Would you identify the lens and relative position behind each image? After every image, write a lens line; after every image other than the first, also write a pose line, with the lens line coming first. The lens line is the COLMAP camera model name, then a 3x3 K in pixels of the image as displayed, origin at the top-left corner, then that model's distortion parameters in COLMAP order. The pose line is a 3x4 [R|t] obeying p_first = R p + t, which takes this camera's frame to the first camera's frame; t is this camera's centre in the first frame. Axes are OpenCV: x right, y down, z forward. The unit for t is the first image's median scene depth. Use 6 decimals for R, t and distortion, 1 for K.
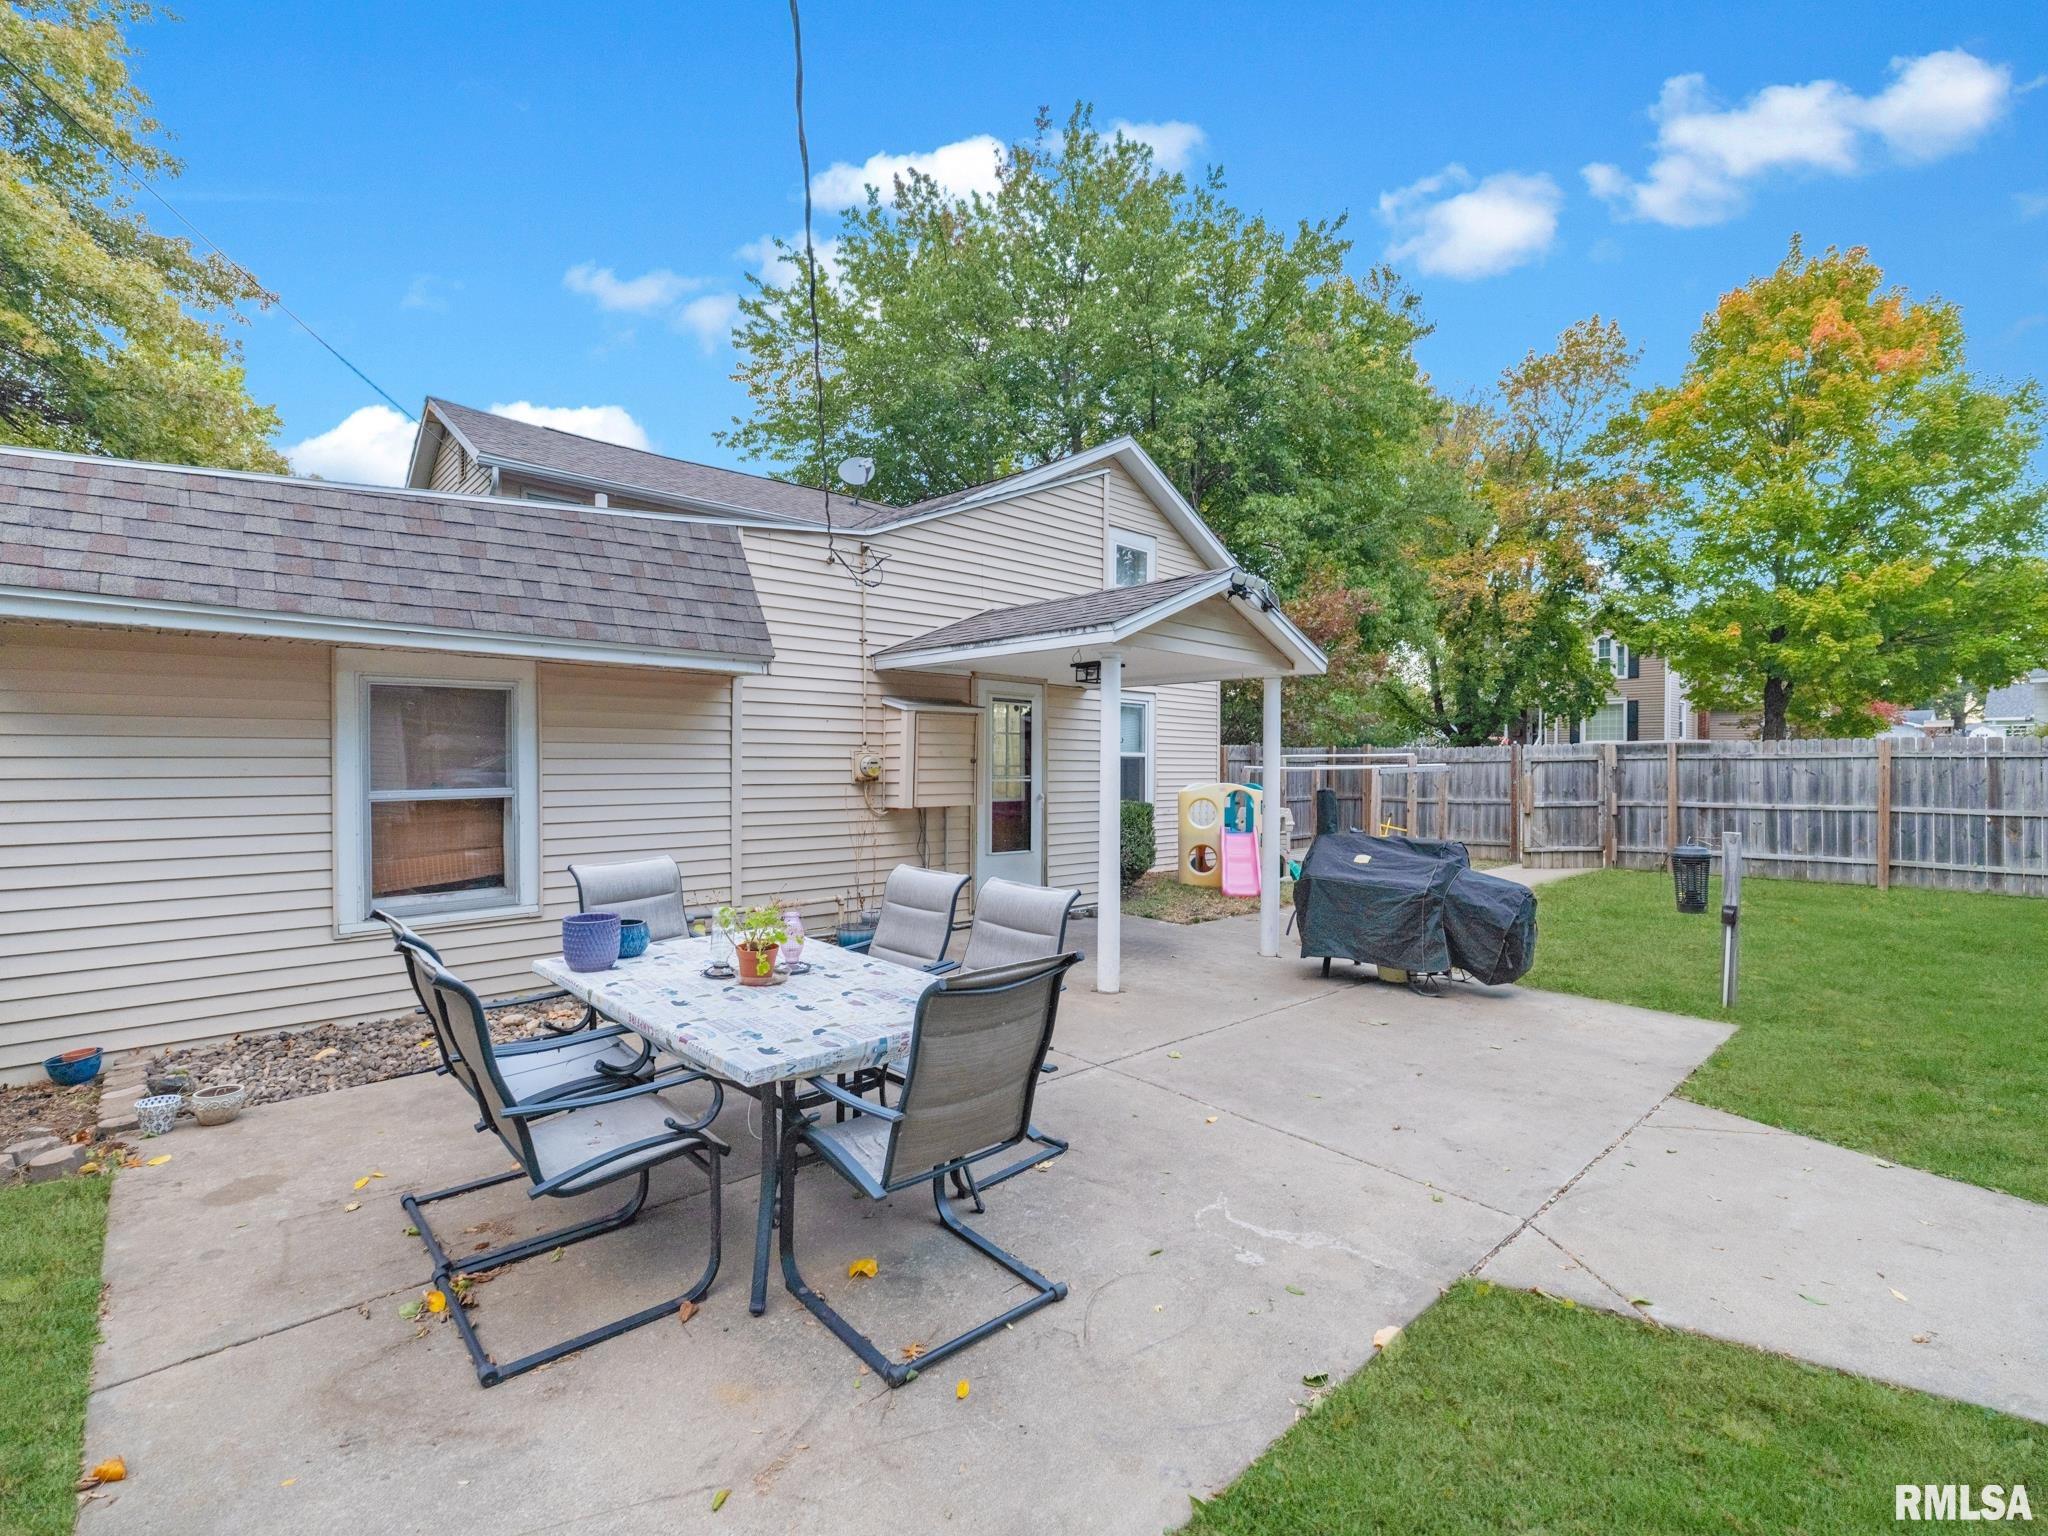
lens RADIAL K [[902.7, 0, 1016.7], [0, 902.7, 767.2], [0, 0, 1]] dist [-0.001494, 0.000416]
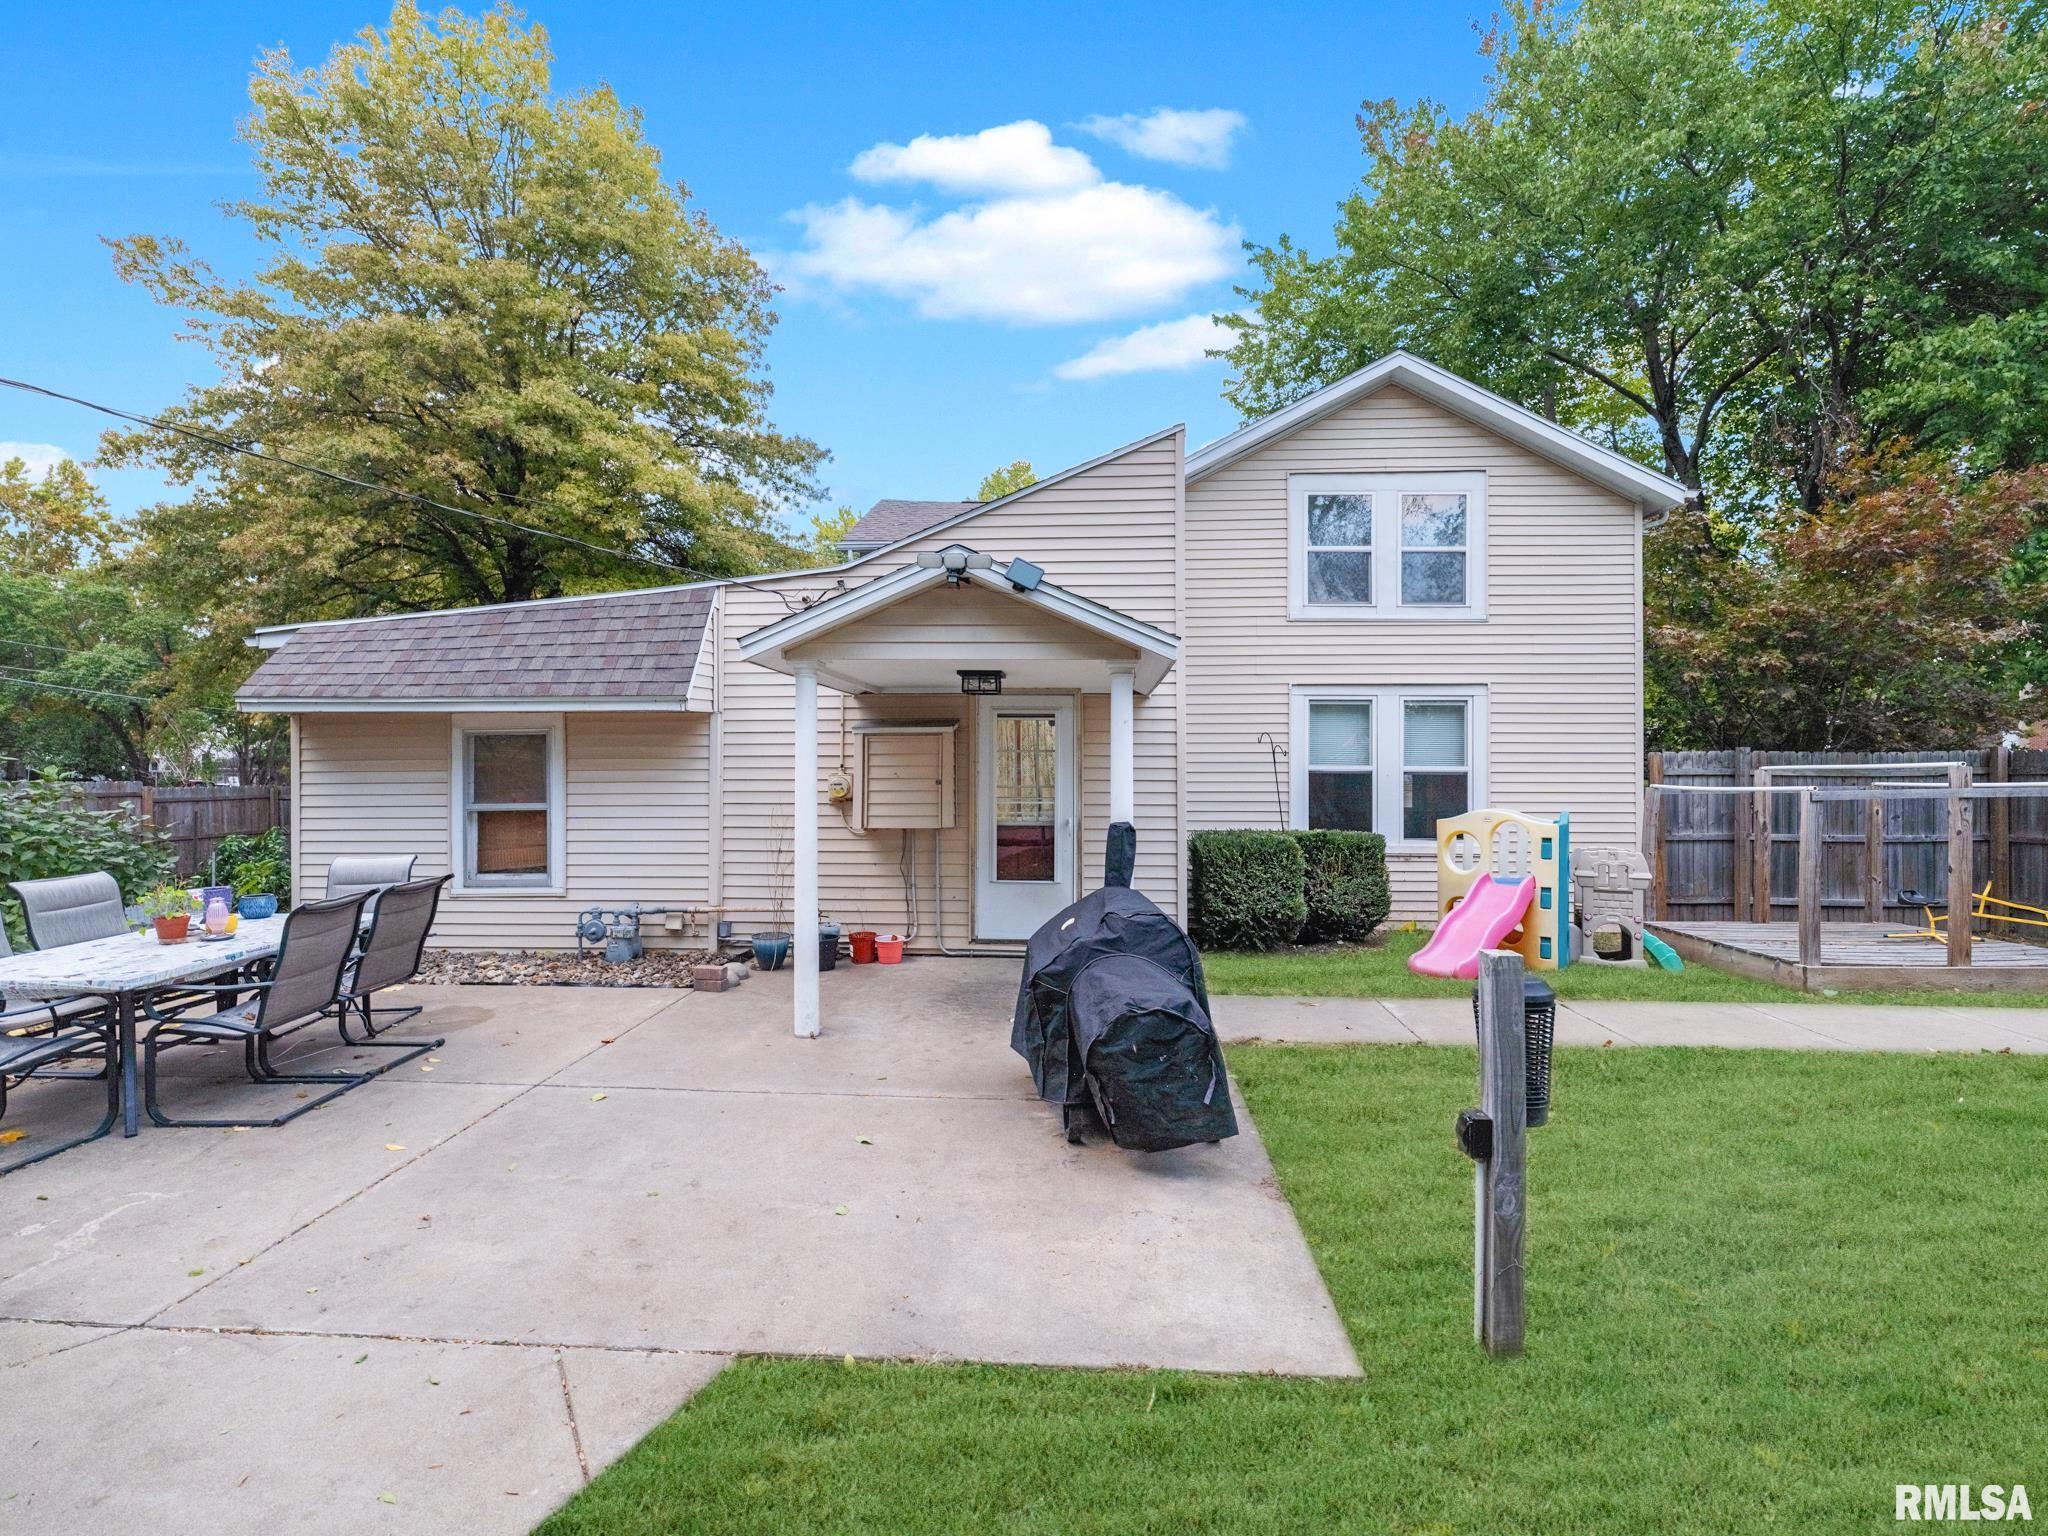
lens RADIAL K [[902.7, 0, 1016.7], [0, 902.7, 767.2], [0, 0, 1]] dist [-0.001494, 0.000416]
pose [[0.701837, -0.011591, -0.712243, 0.962877], [0.002100, 0.999897, -0.014203, -0.012206], [0.712335, 0.008473, 0.701789, 0.531355]]
